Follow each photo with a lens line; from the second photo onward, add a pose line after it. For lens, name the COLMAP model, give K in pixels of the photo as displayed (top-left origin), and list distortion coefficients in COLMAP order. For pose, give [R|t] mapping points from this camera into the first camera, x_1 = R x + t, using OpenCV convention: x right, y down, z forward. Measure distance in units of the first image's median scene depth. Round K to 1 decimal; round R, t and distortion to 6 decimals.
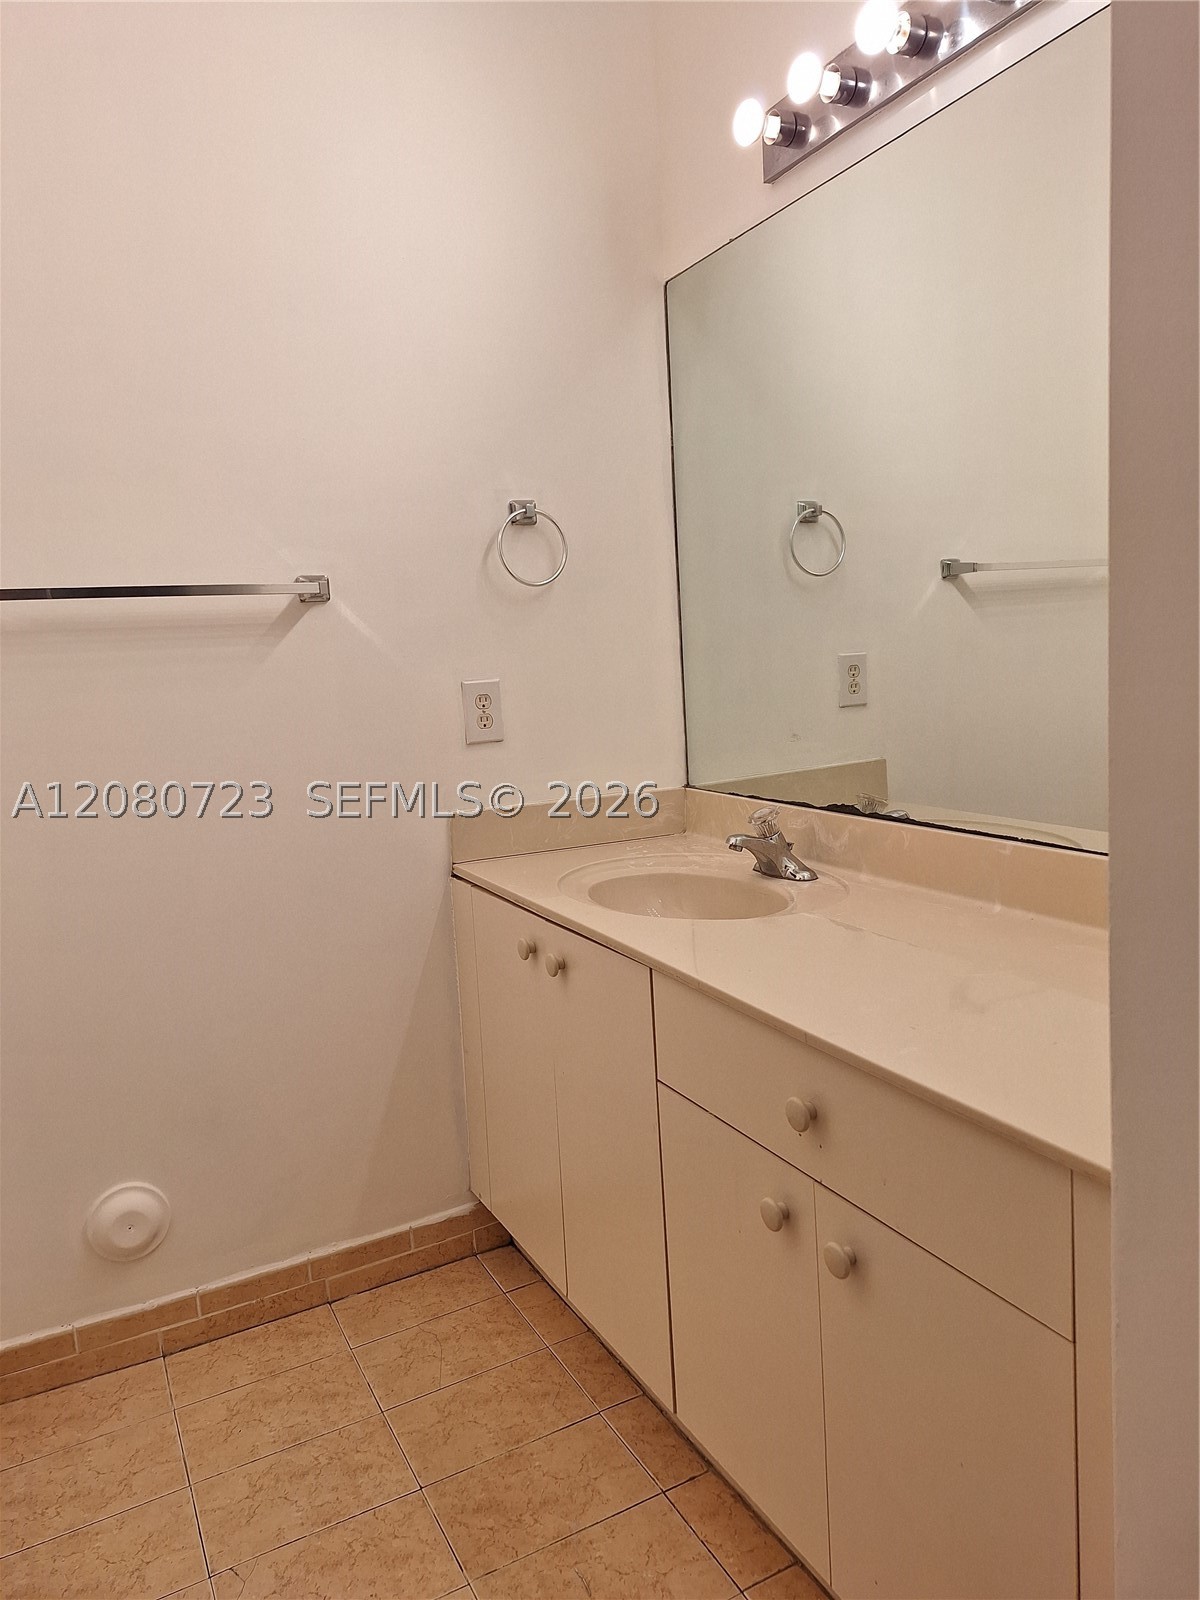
lens RADIAL K [[1110.0, 0, 600.0], [0, 1110.0, 800.0], [0, 0, 1]] dist [0.100787, -0.095413]
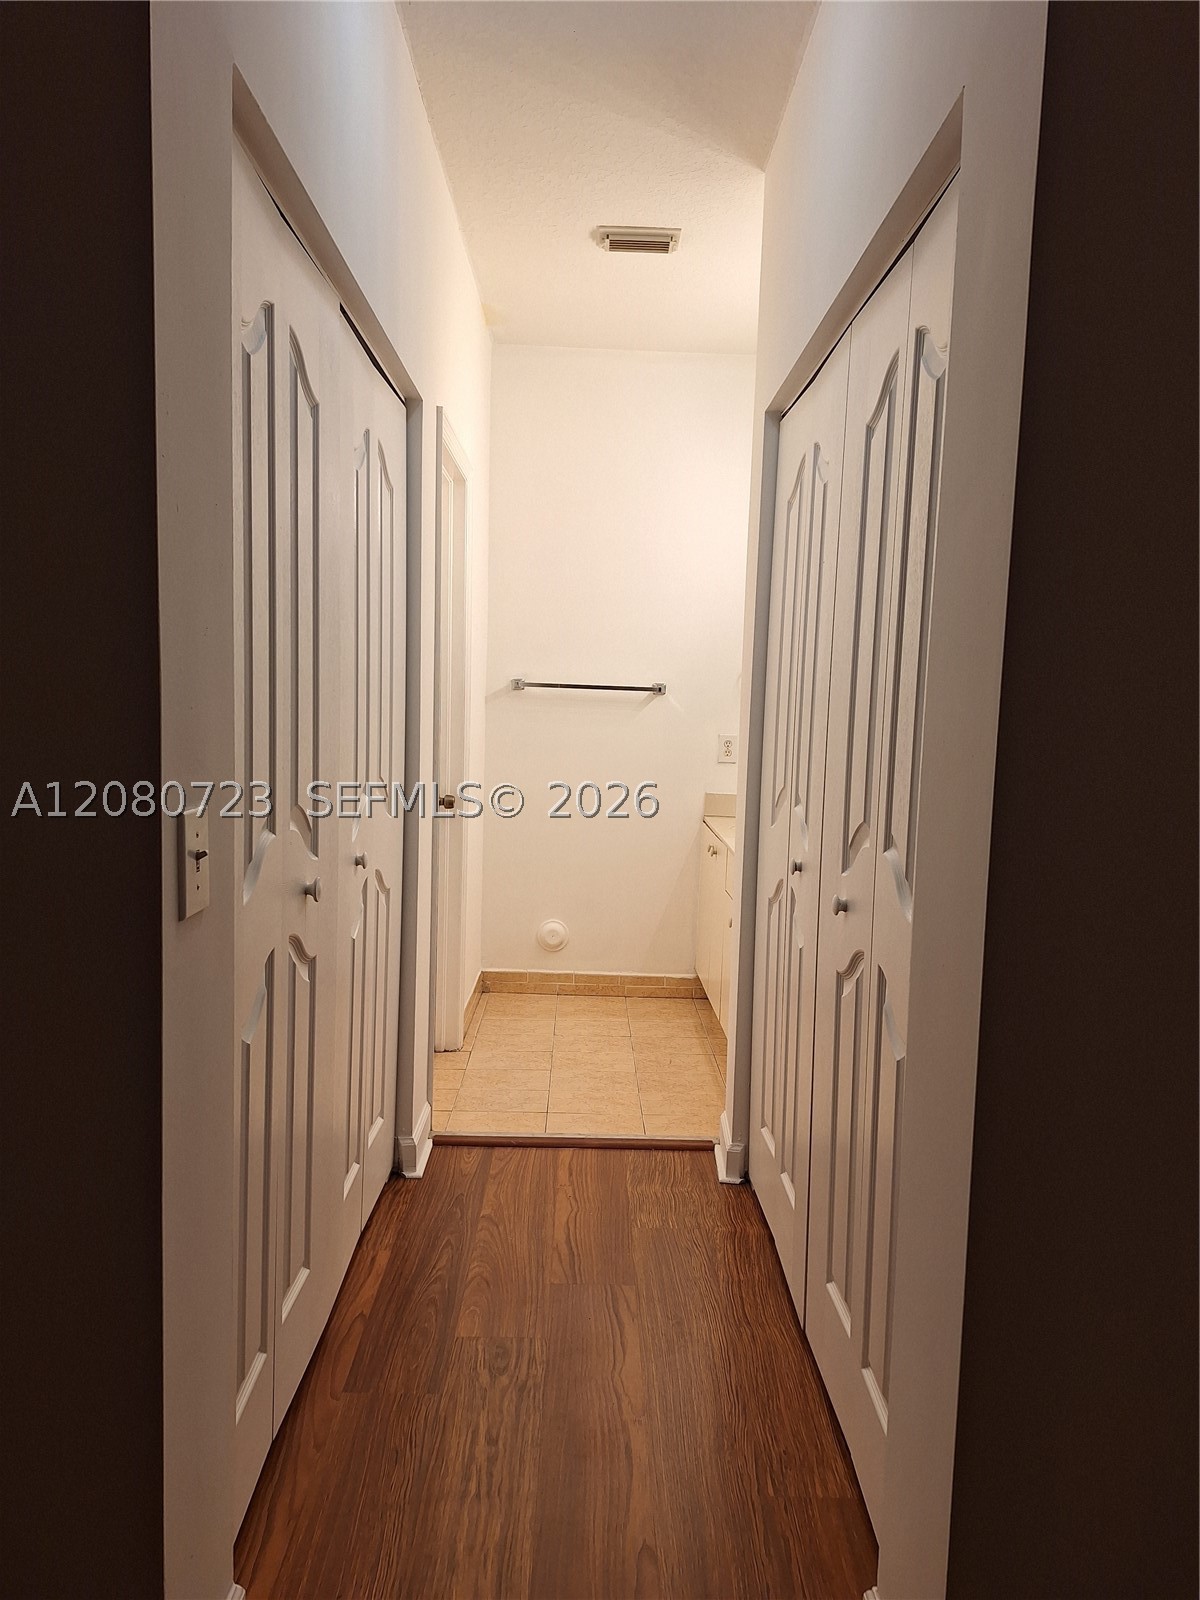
lens RADIAL K [[1110.0, 0, 600.0], [0, 1110.0, 800.0], [0, 0, 1]] dist [0.100787, -0.095413]
pose [[0.890564, 0.136705, -0.433828, 0.686173], [-0.149929, 0.988690, 0.003774, 0.053973], [0.429437, 0.061683, 0.900988, -1.158049]]
